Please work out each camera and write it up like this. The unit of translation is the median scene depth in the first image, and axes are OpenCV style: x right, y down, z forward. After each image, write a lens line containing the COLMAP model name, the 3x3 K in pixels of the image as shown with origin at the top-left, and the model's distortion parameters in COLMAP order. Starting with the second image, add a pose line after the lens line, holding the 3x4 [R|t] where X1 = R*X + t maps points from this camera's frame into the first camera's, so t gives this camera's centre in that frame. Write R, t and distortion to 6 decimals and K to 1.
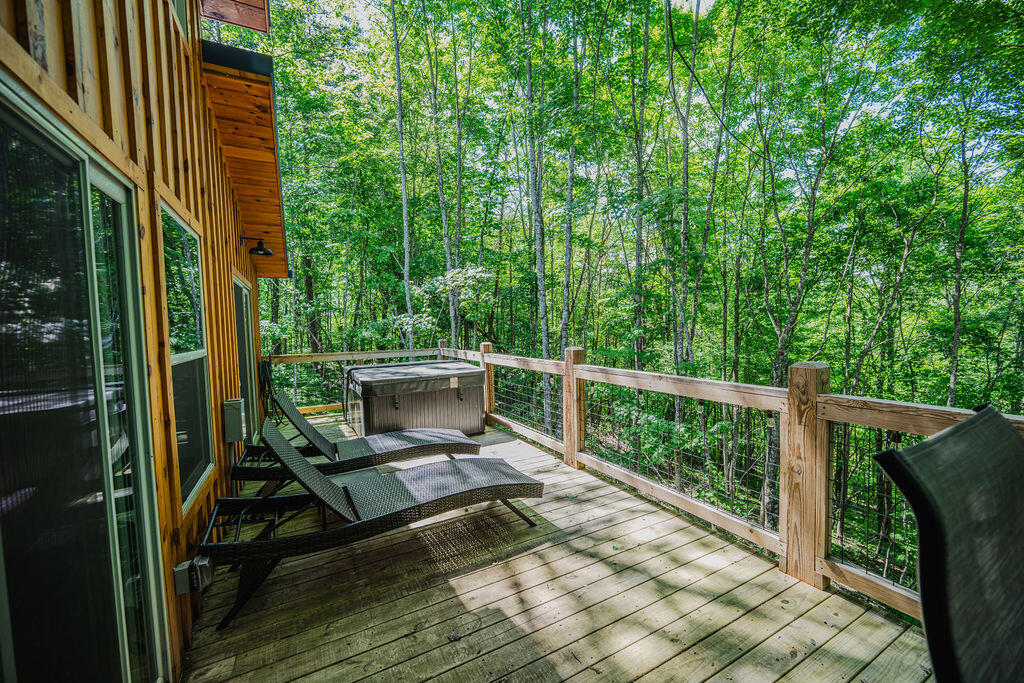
lens RADIAL K [[405.1, 0, 516.2], [0, 405.1, 344.7], [0, 0, 1]] dist [-0.001480, -0.000063]
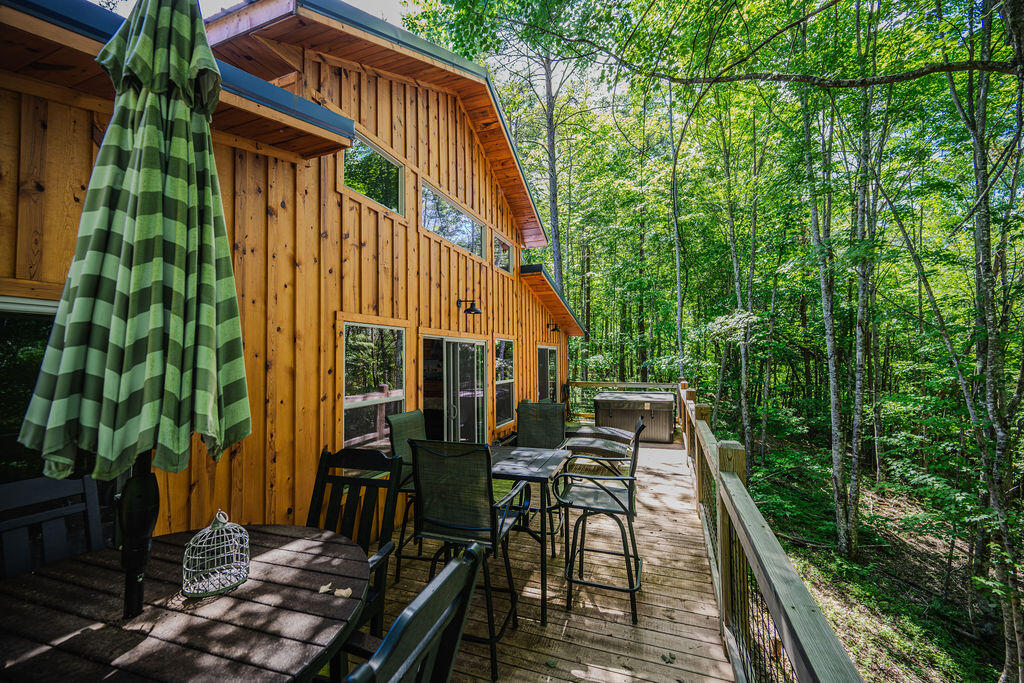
lens RADIAL K [[402.1, 0, 517.2], [0, 402.1, 345.3], [0, 0, 1]] dist [-0.000261, -0.000009]
pose [[0.650912, -0.011687, -0.759064, 1.206573], [-0.041193, 0.997865, -0.050688, -0.072380], [0.758035, 0.064261, 0.649040, -0.705814]]
